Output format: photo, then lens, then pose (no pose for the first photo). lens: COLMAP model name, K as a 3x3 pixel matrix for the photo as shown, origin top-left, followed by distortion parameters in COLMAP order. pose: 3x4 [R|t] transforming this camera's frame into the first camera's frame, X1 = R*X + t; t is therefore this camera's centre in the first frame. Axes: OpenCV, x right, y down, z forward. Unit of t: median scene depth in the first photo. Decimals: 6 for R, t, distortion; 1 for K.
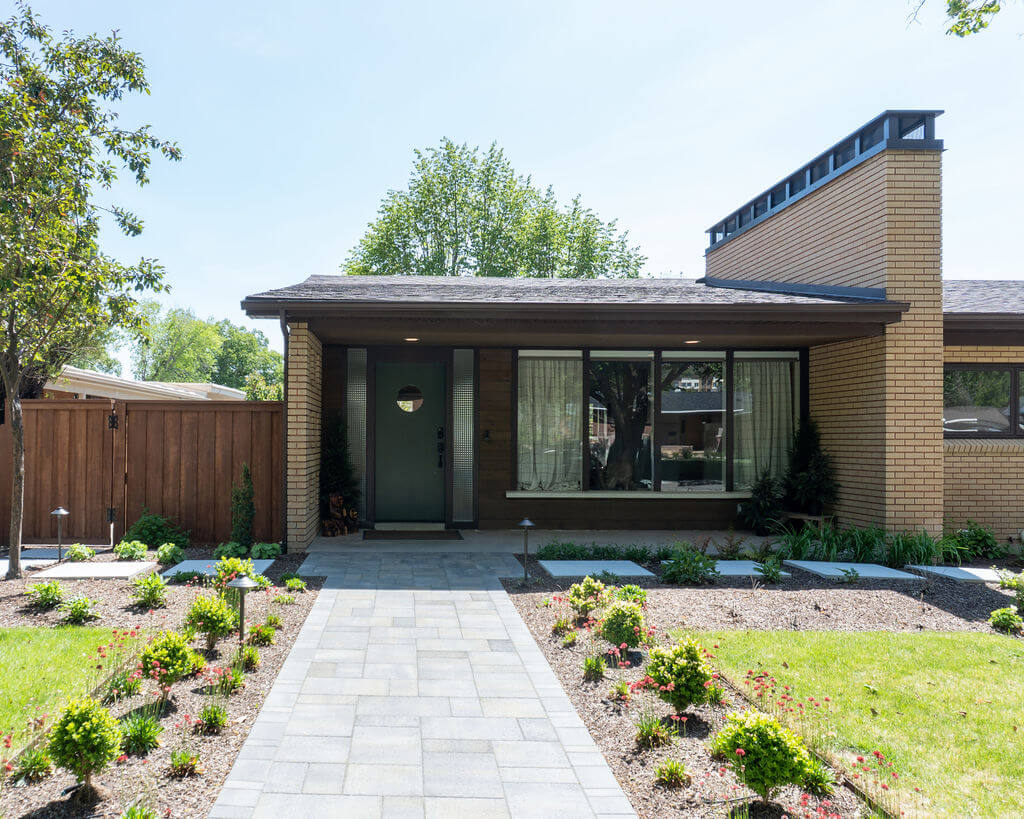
lens RADIAL K [[903.4, 0, 512.0], [0, 903.4, 409.5], [0, 0, 1]] dist [-0.038525, 0.003656]
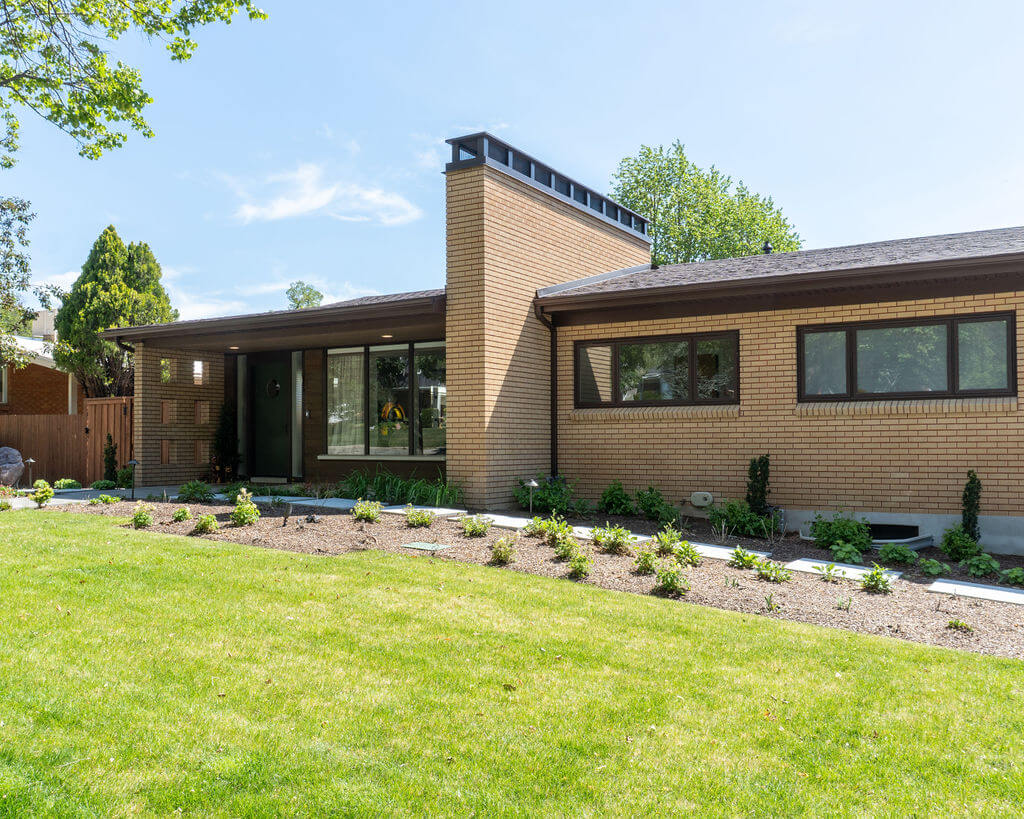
lens RADIAL K [[903.4, 0, 512.0], [0, 903.4, 409.5], [0, 0, 1]] dist [-0.038525, 0.003656]
pose [[0.867096, -0.024148, -0.497555, 0.909035], [0.027283, 0.999627, -0.000968, 0.031832], [0.497393, -0.012736, 0.867432, -0.024300]]
